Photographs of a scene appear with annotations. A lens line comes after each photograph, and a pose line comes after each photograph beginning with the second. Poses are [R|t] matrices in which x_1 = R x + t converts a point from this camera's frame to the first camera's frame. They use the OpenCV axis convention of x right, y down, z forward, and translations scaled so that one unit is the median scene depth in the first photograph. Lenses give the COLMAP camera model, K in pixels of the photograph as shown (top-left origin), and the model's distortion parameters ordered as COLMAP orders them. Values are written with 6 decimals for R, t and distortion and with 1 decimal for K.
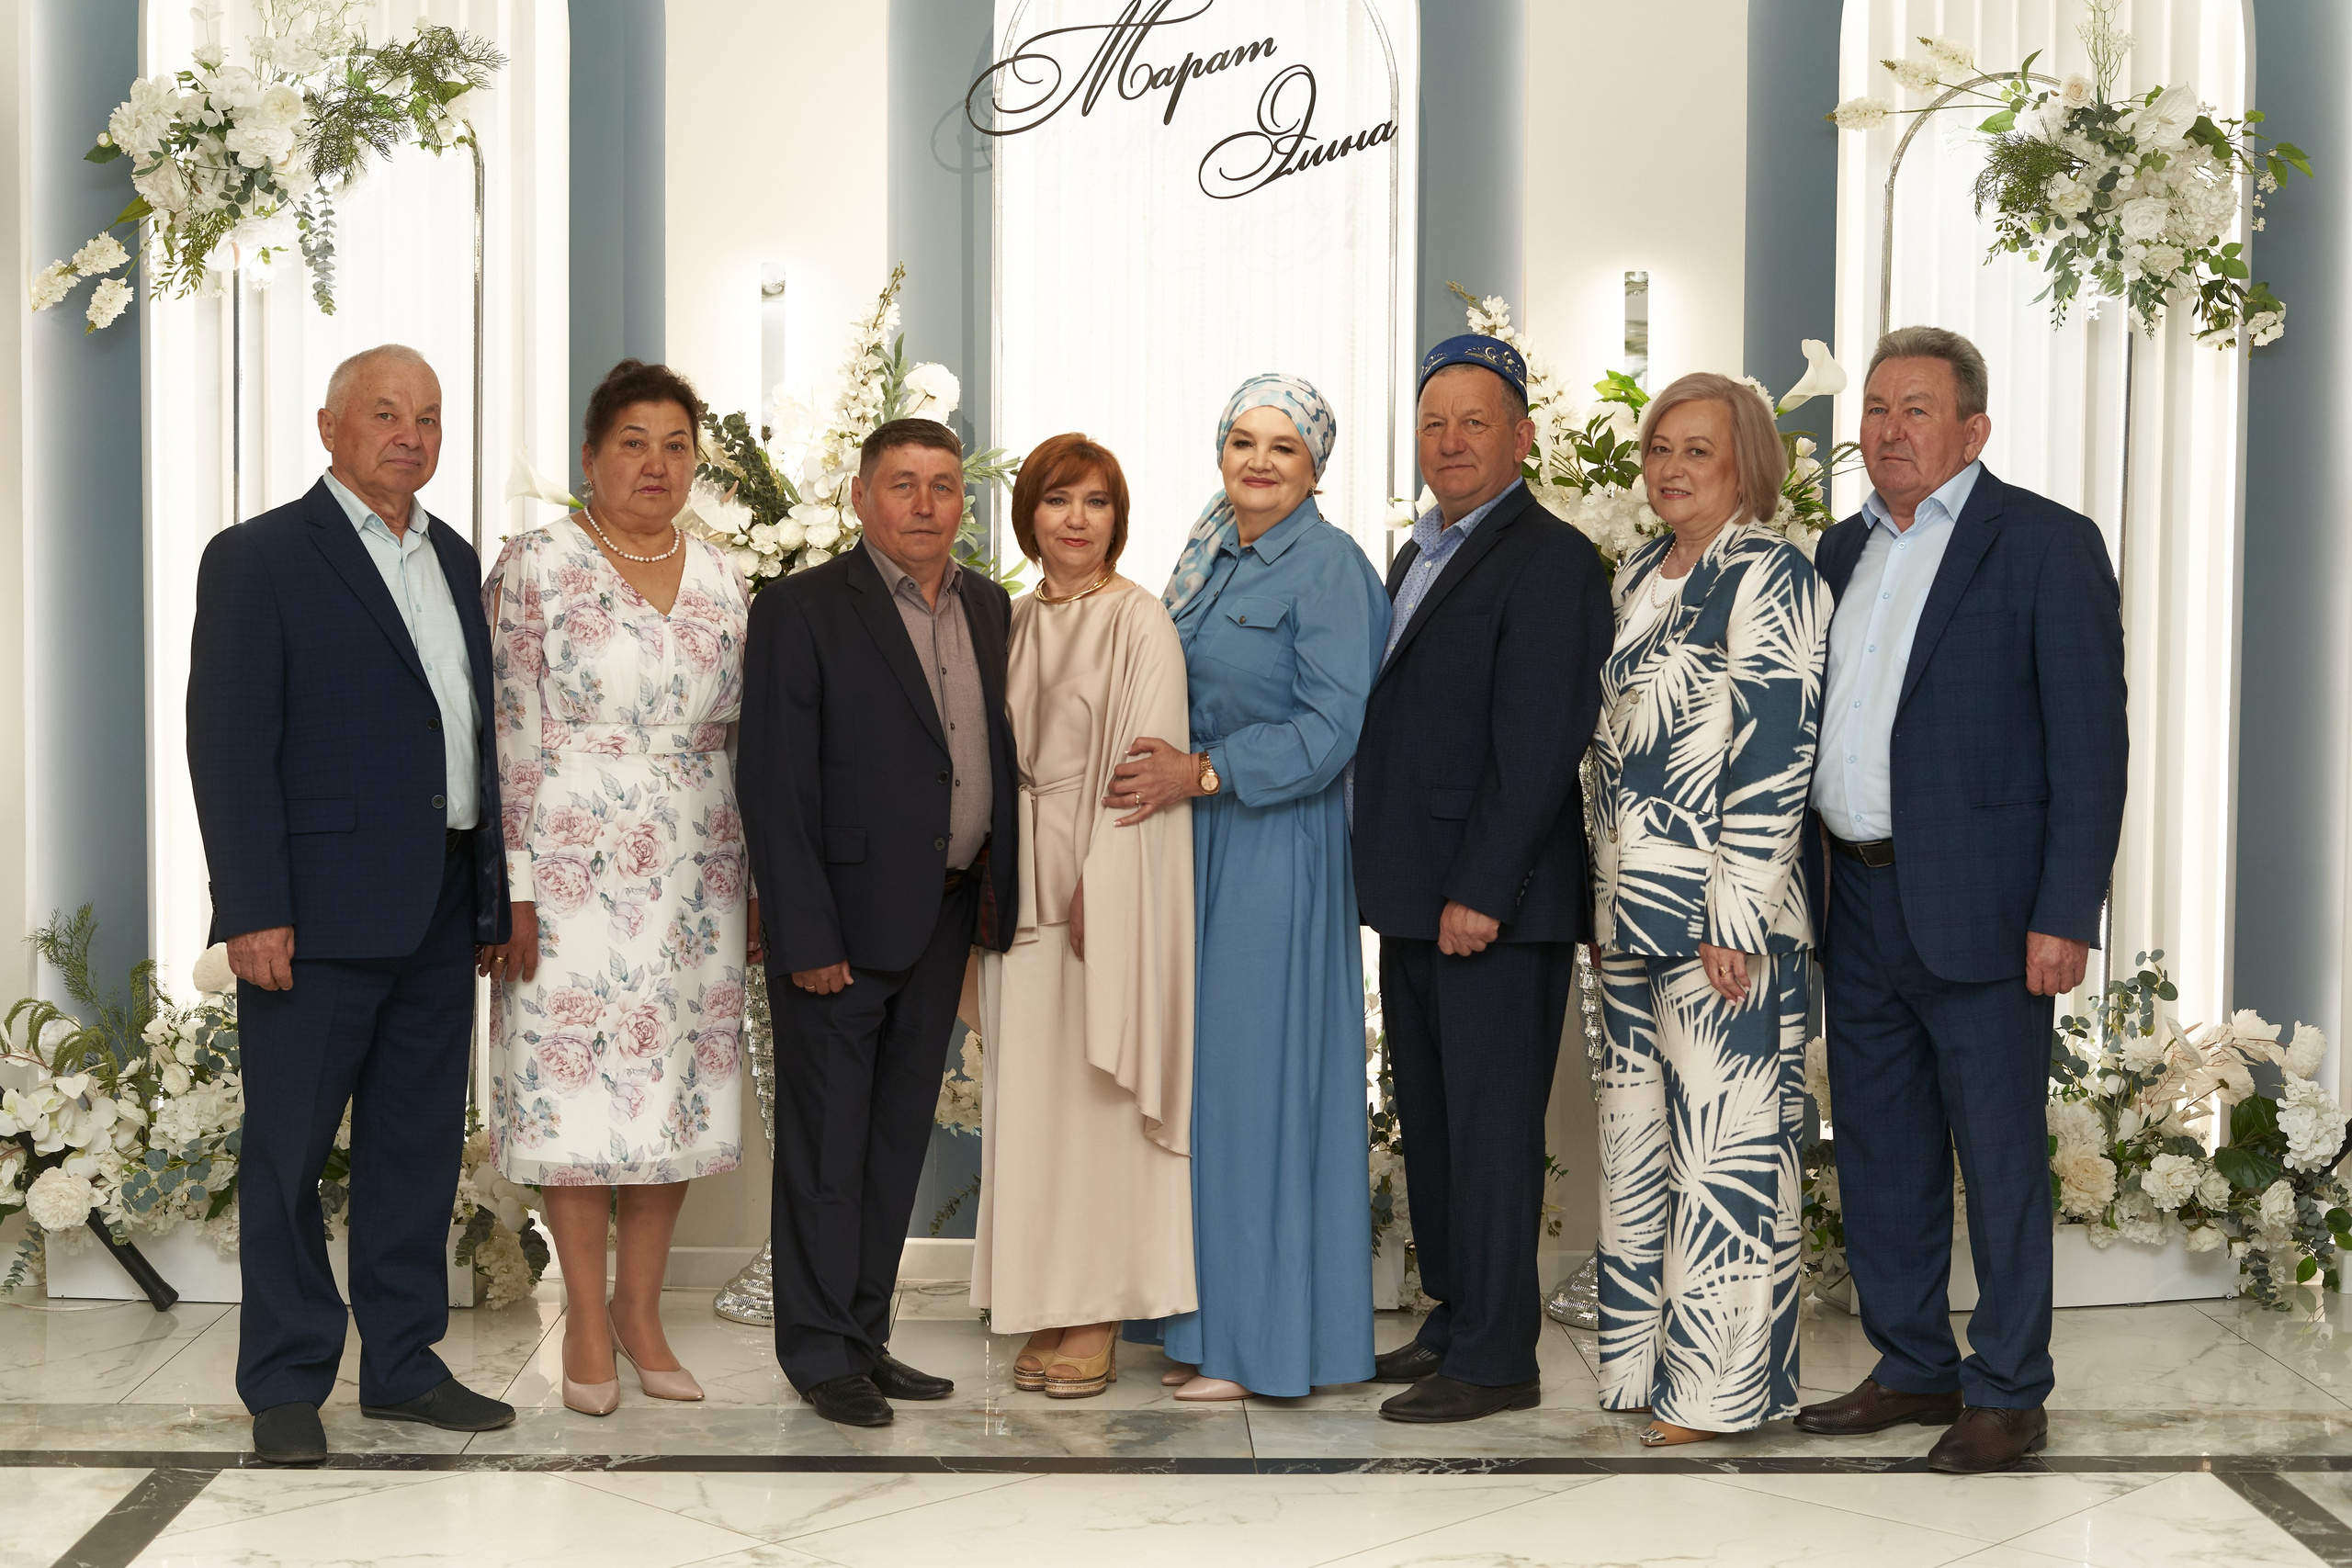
lens RADIAL K [[3447.0, 0, 1176.0], [0, 3447.0, 784.0], [0, 0, 1]] dist [-0.020963, 0.011528]
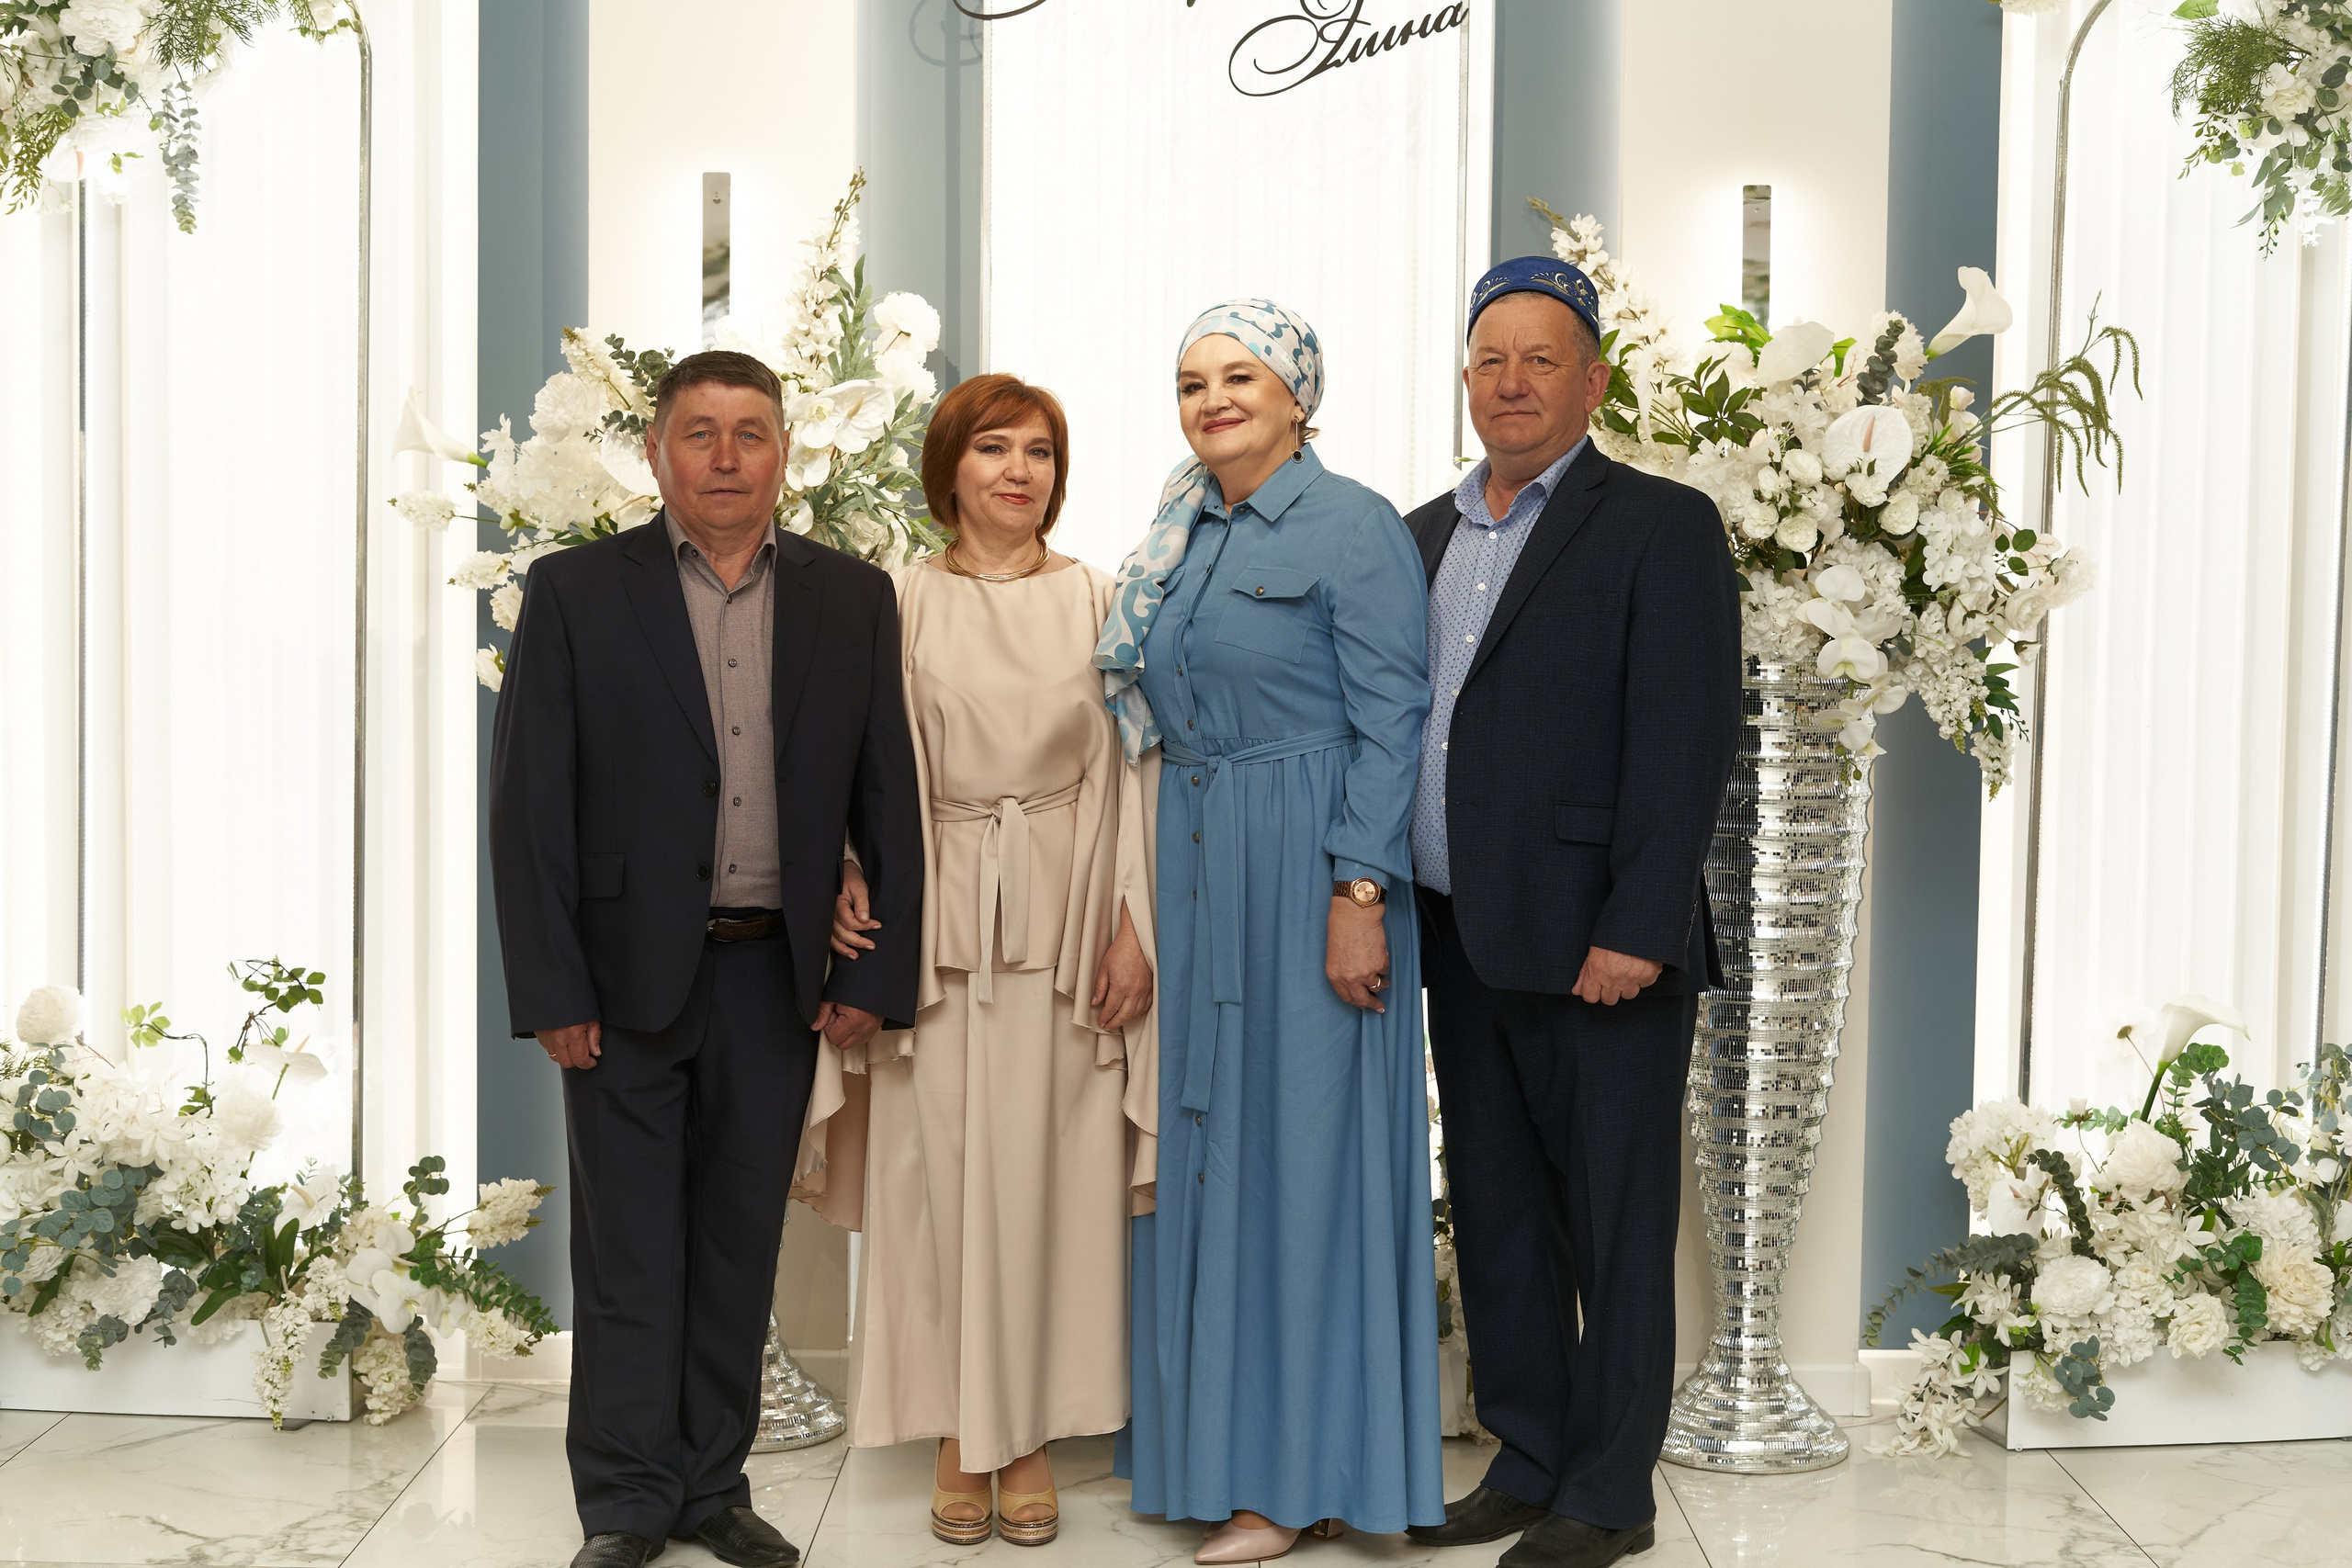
lens RADIAL K [[3447.0, 0, 1176.0], [0, 3447.0, 784.0], [0, 0, 1]] dist [-0.020963, 0.011528]
pose [[0.999533, 0.006934, -0.029769, 0.020049], [-0.006686, 0.999942, 0.008444, -0.011077], [0.029826, -0.008241, 0.999521, 0.169926]]
